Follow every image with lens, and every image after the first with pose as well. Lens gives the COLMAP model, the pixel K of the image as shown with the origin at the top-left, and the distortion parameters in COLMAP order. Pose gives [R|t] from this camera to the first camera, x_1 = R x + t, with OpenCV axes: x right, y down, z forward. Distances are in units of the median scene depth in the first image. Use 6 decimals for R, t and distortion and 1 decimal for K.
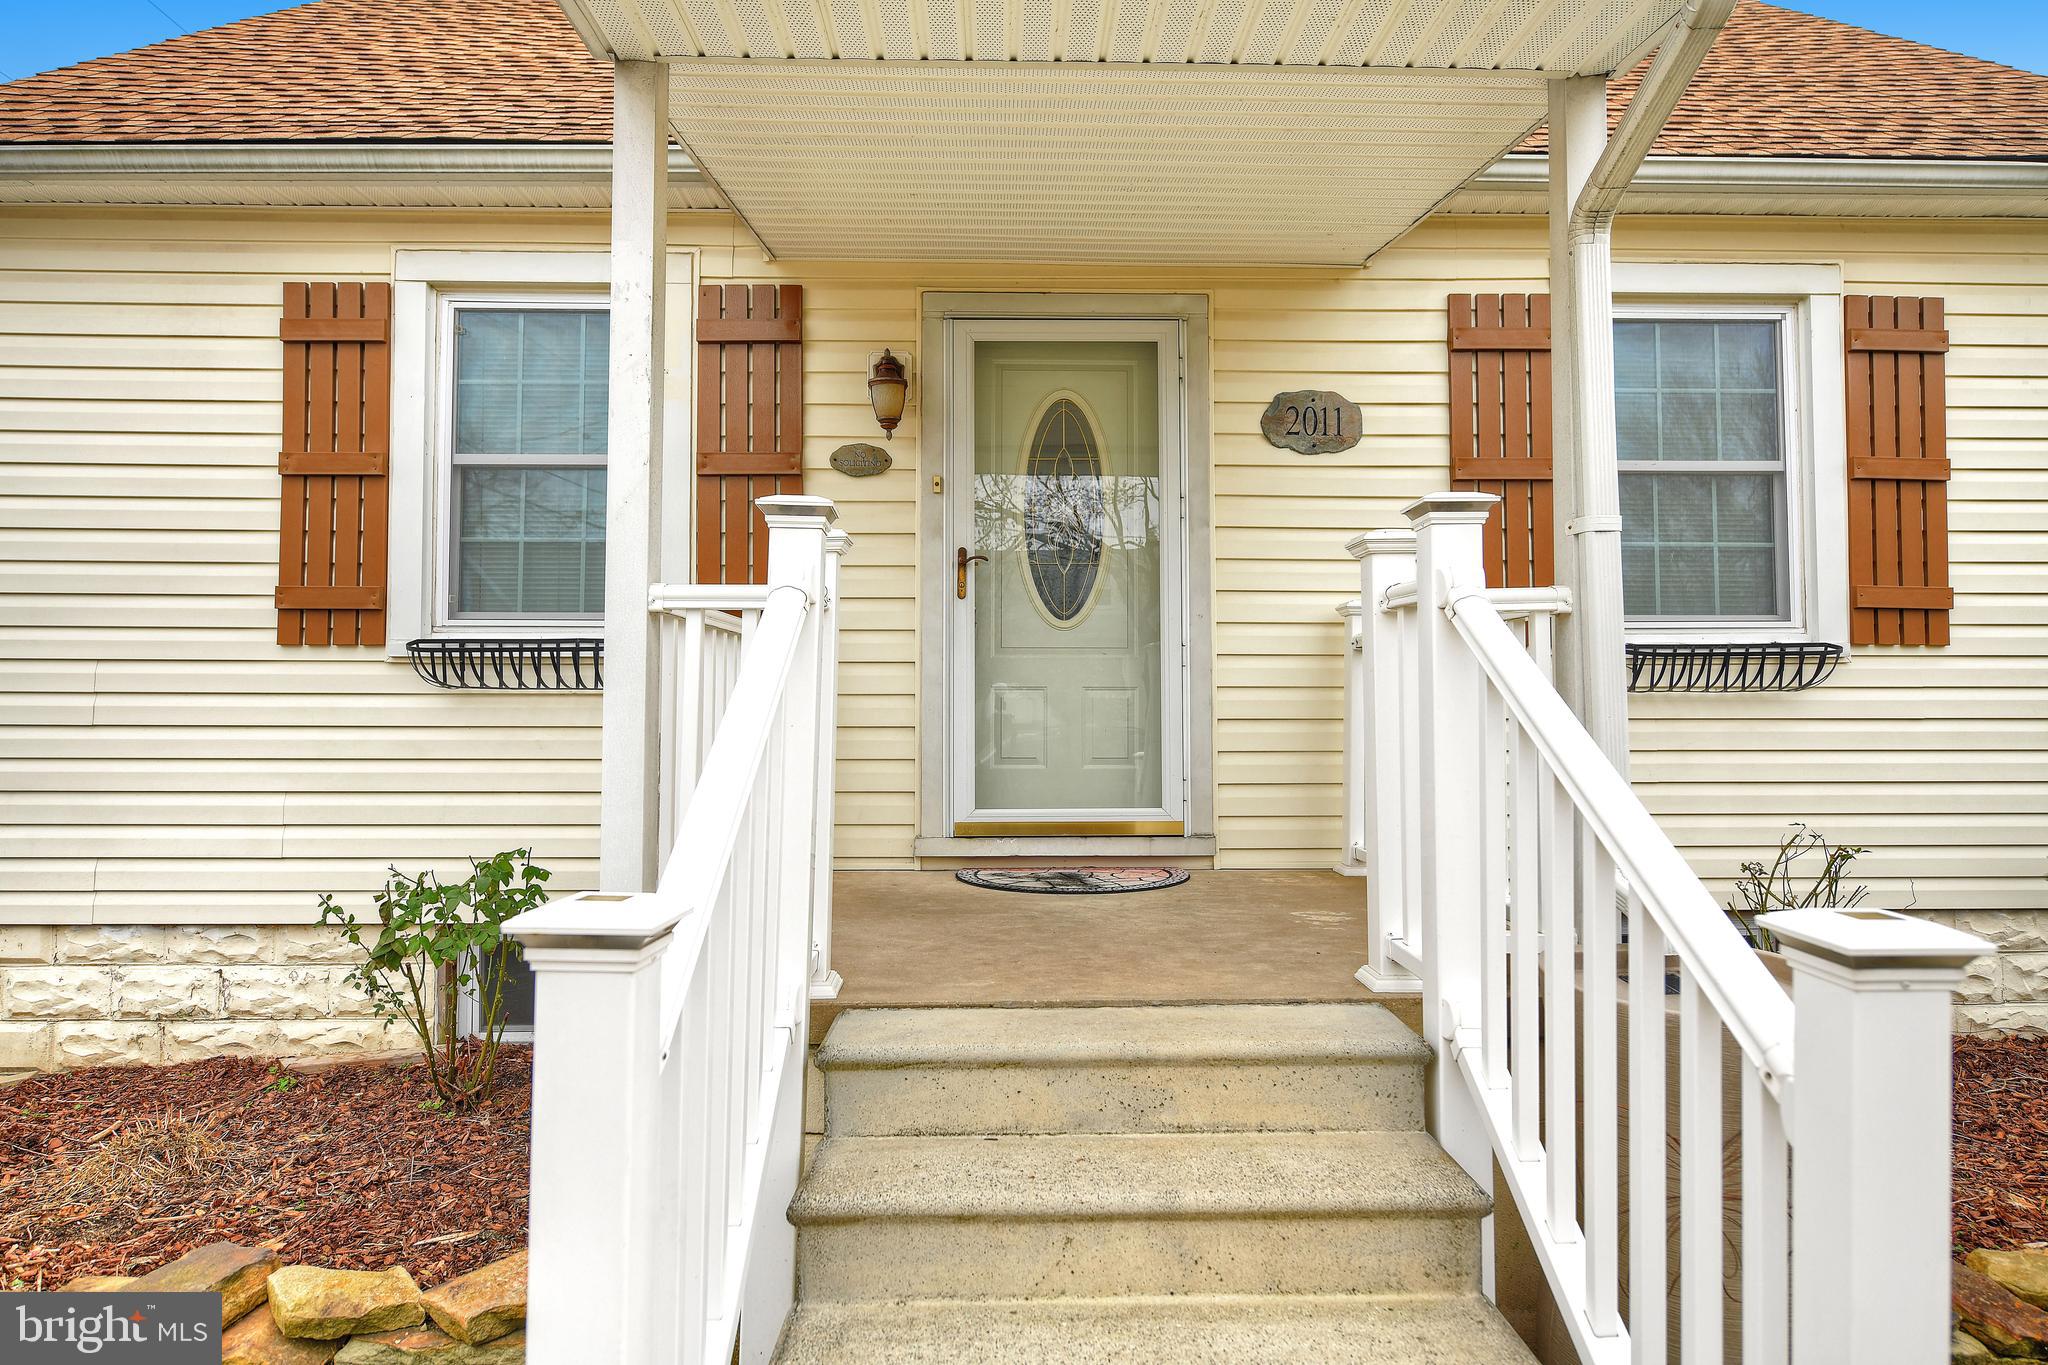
lens RADIAL K [[1194.1, 0, 1024.0], [0, 1194.1, 682.5], [0, 0, 1]] dist [-0.004315, -0.000695]
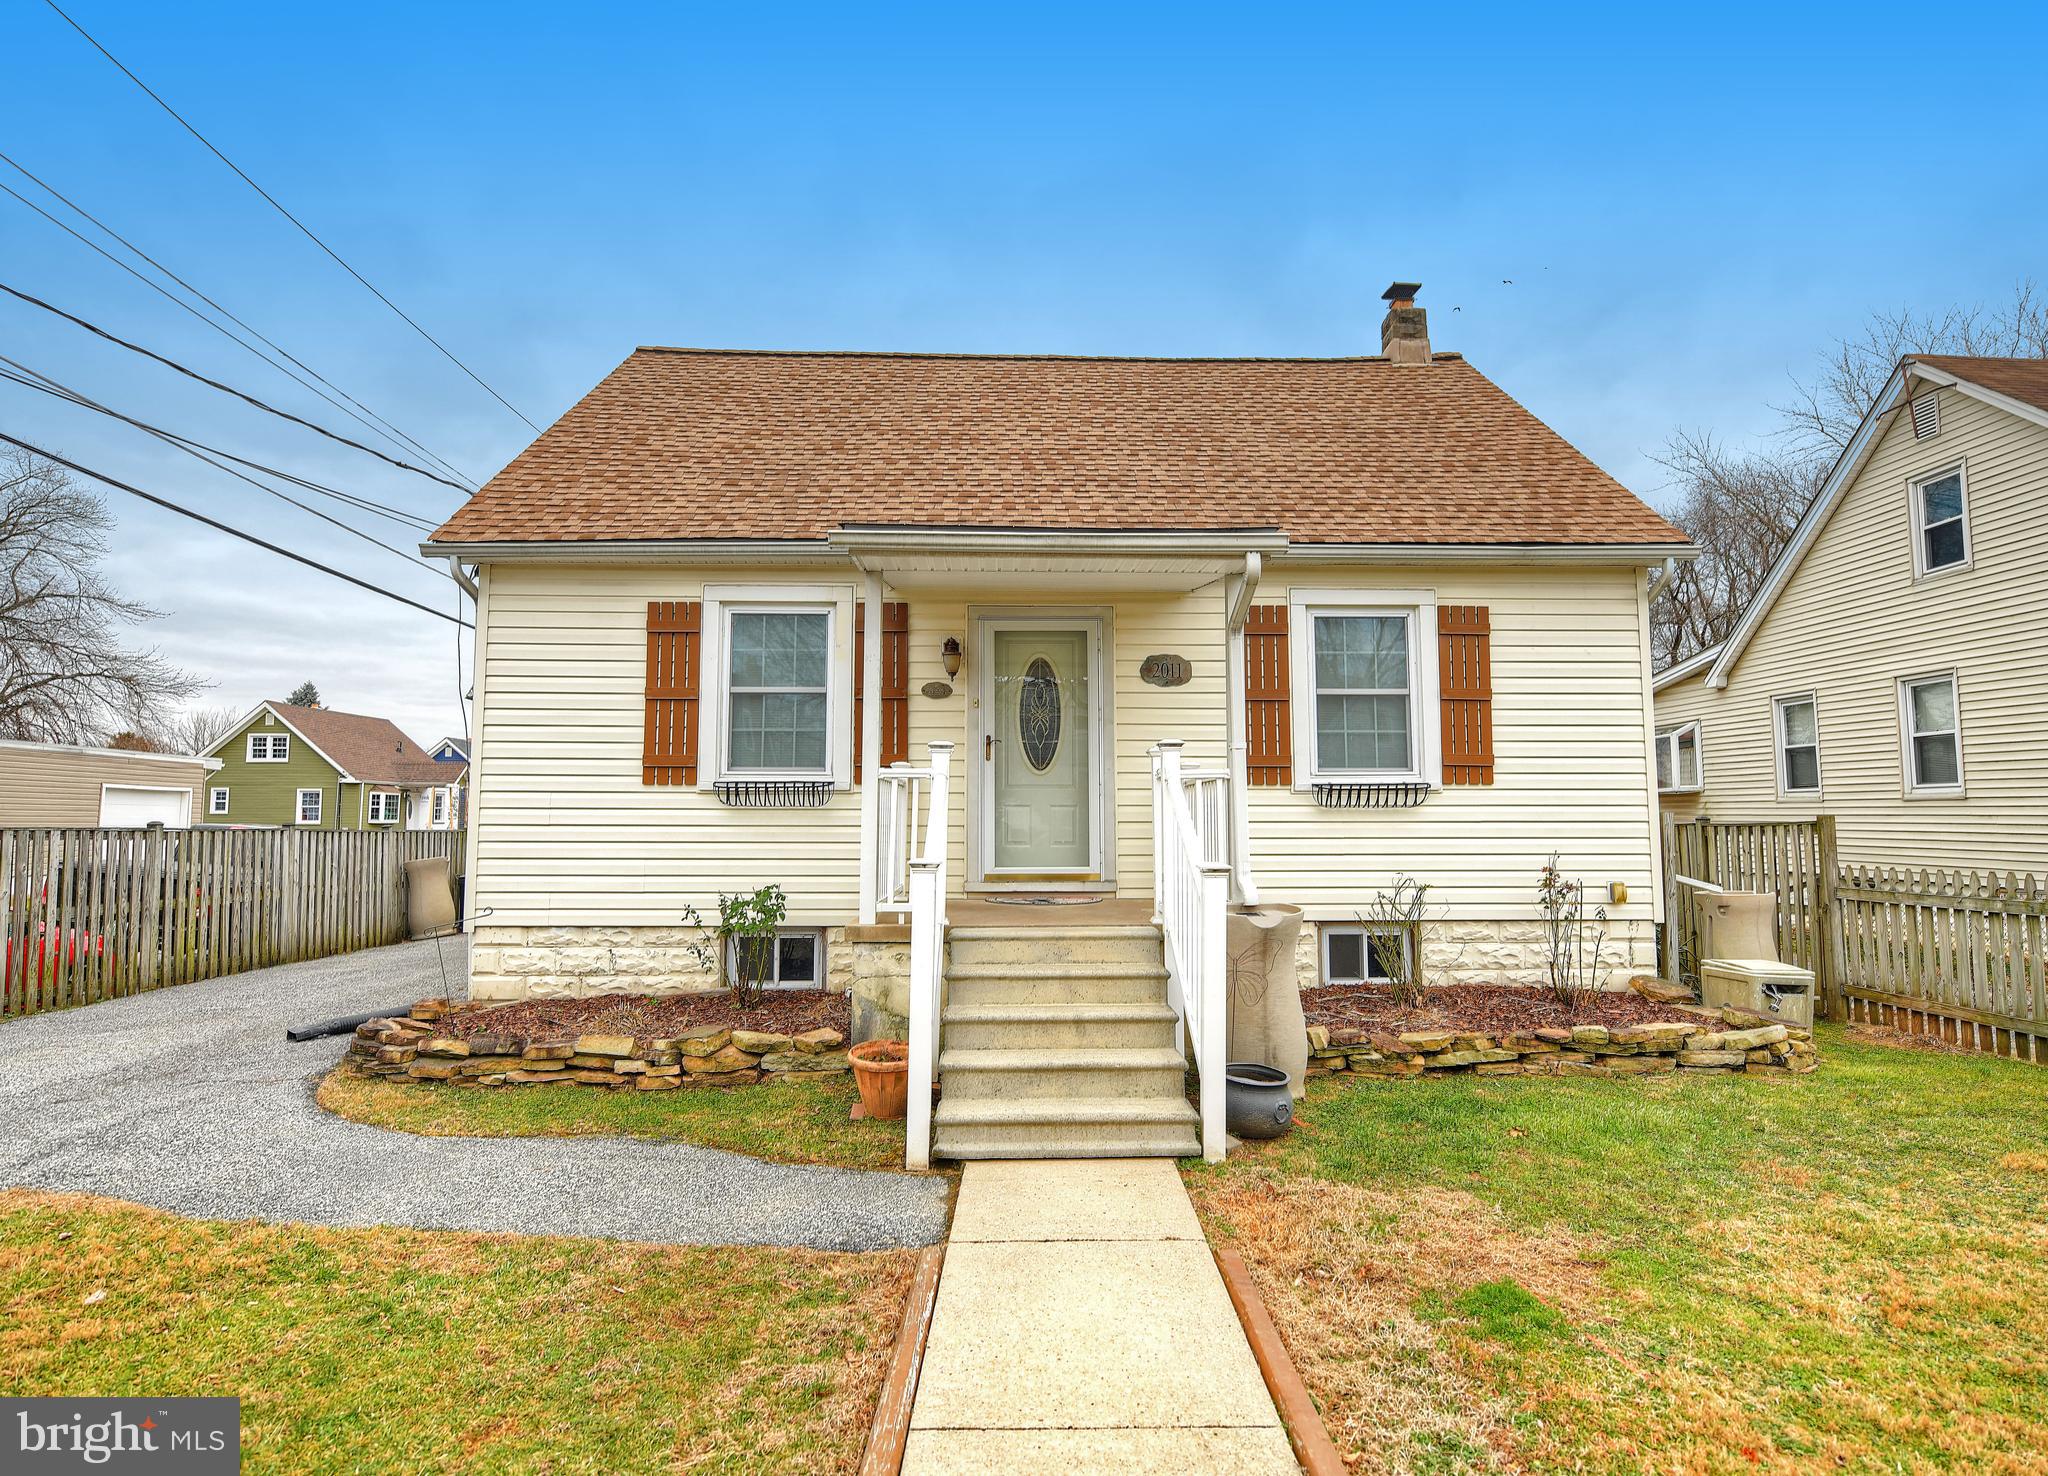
lens RADIAL K [[1137.9, 0, 1017.8], [0, 1137.9, 735.1], [0, 0, 1]] dist [-0.004985, -0.003107]
pose [[1.000000, -0.000024, -0.000299, -0.002456], [0.000008, 0.998678, -0.051398, -0.015421], [0.000300, 0.051398, 0.998678, -0.882274]]
